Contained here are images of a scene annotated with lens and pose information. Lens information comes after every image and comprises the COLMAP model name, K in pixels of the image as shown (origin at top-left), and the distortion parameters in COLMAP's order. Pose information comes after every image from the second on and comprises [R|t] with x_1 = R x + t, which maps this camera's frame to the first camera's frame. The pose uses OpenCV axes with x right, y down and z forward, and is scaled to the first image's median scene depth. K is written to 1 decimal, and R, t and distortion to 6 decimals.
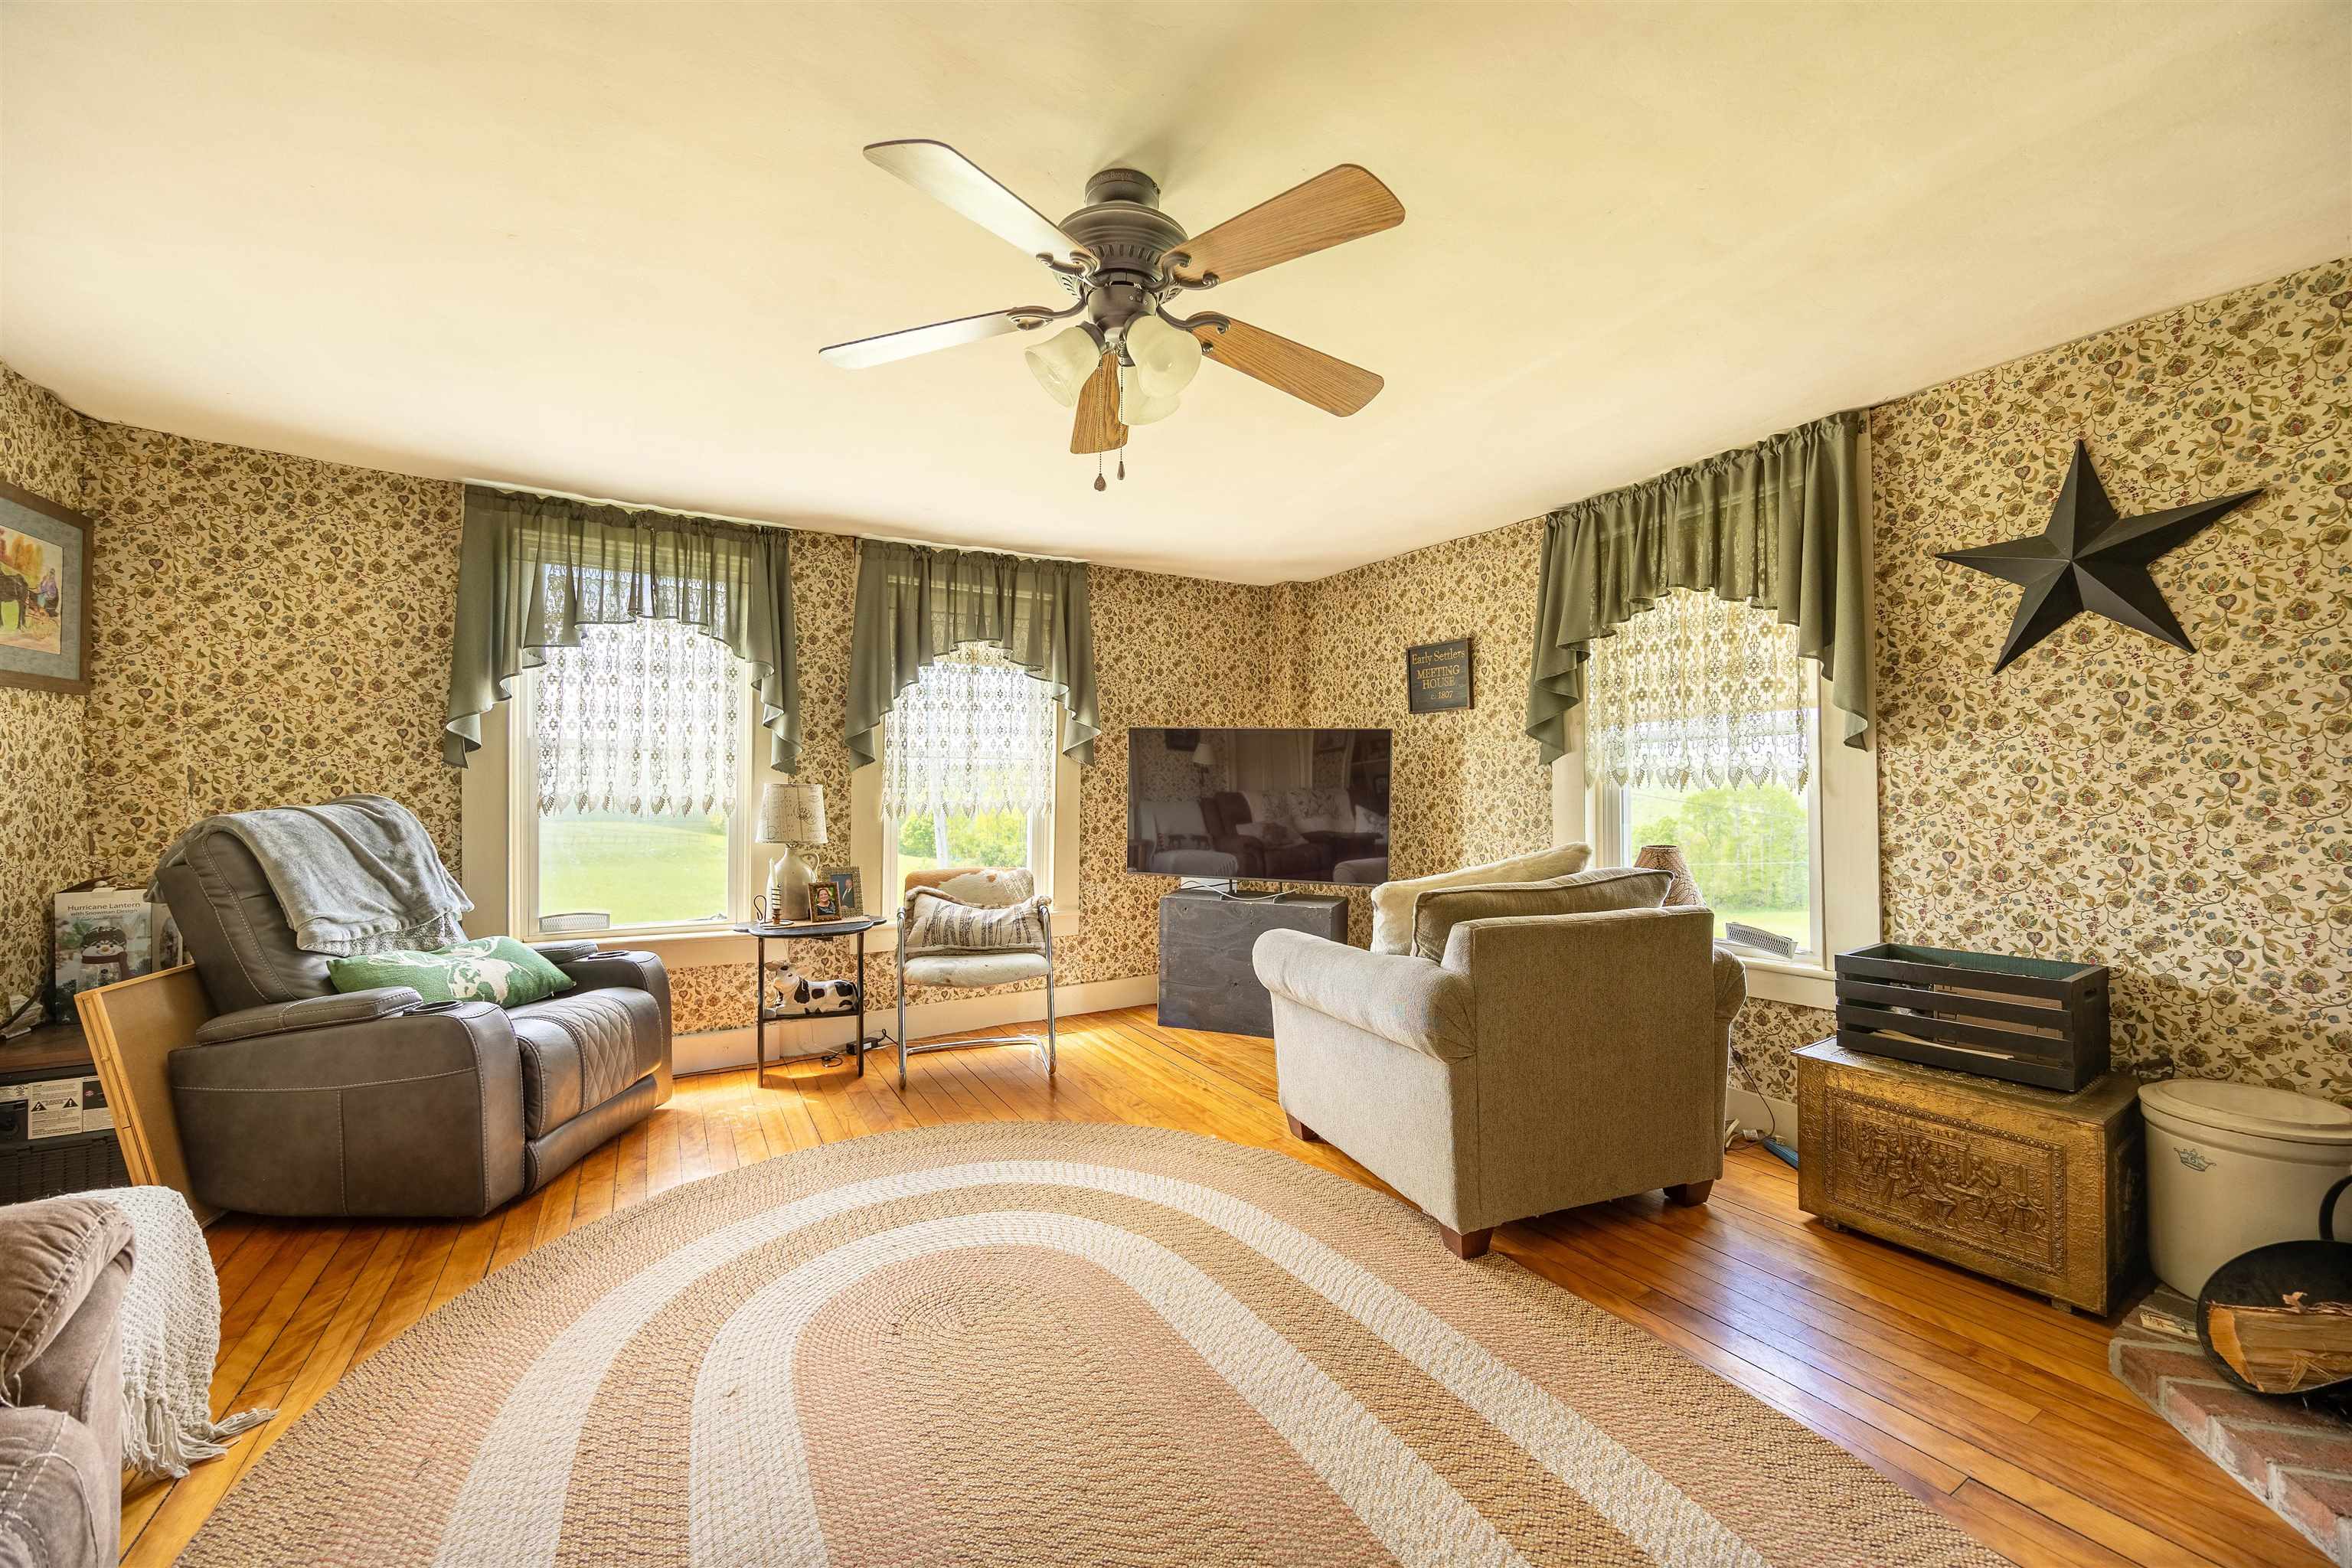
lens RADIAL K [[874.9, 0, 1183.1], [0, 874.9, 787.6], [0, 0, 1]] dist [-0.001430, -0.000198]
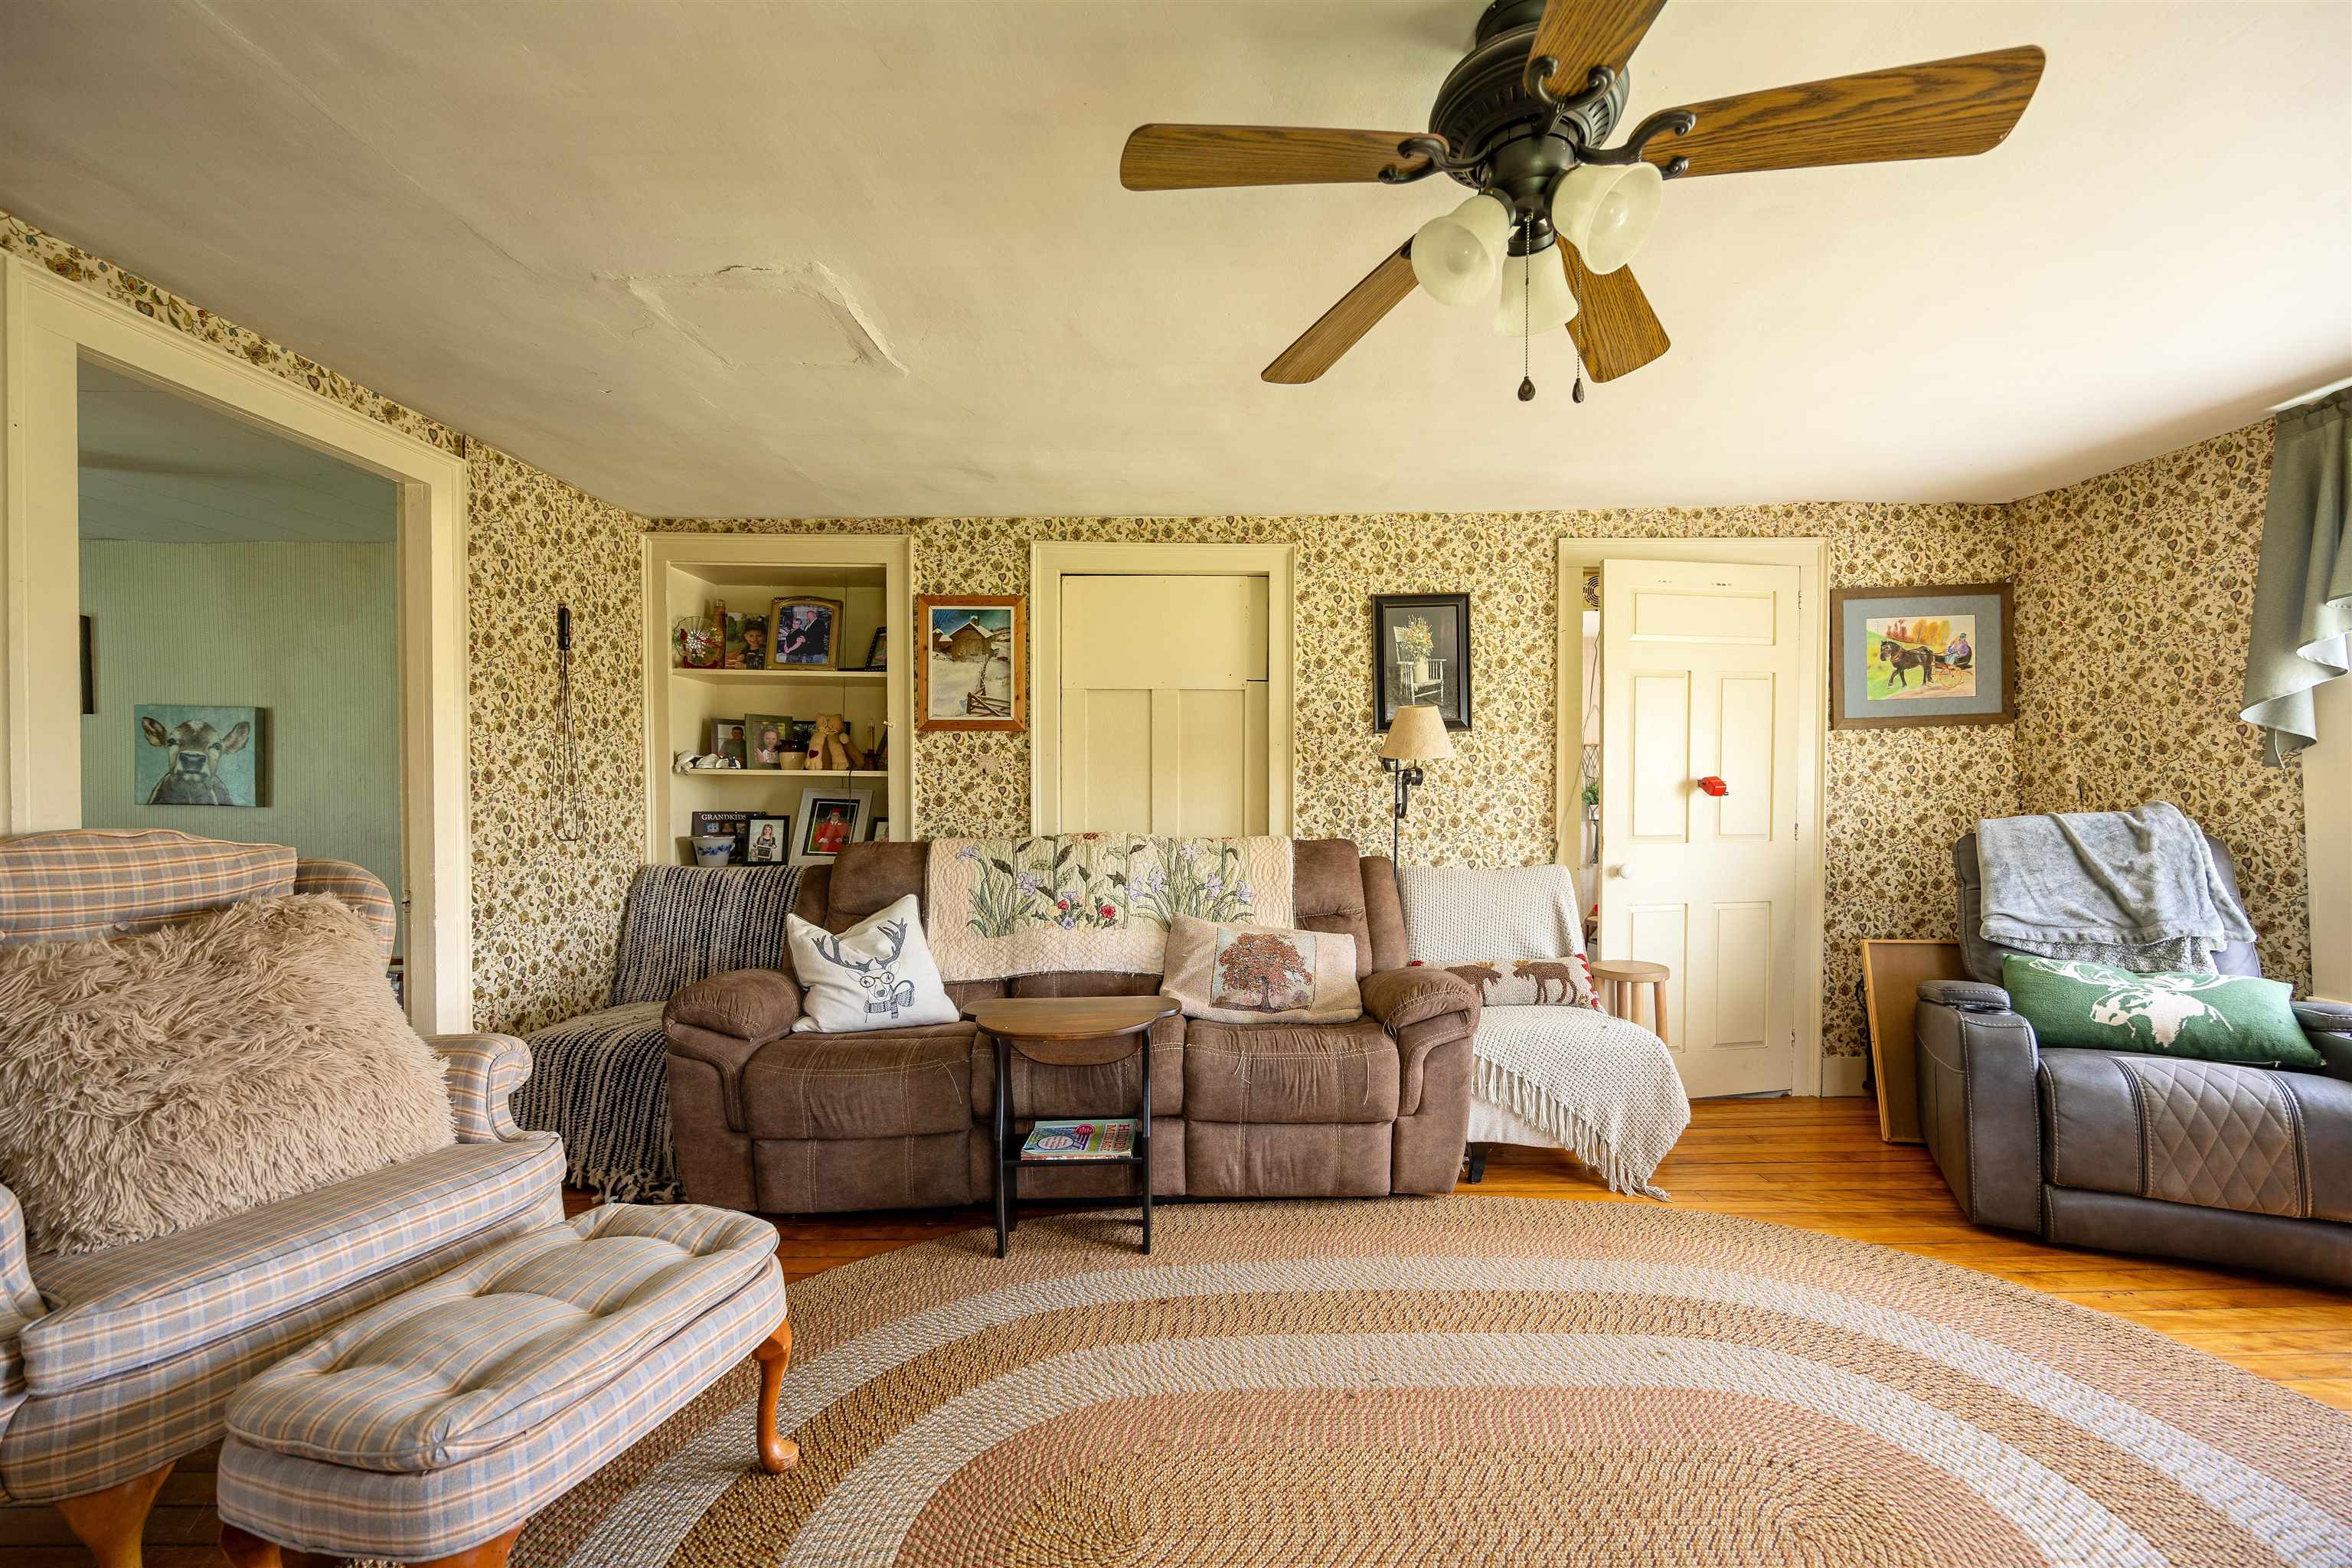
lens RADIAL K [[874.9, 0, 1183.1], [0, 874.9, 787.6], [0, 0, 1]] dist [-0.001430, -0.000198]
pose [[-0.499015, -0.012486, -0.866503, 0.442273], [0.018193, 0.999525, -0.024880, -0.002862], [0.866402, -0.028179, -0.498551, 0.600813]]
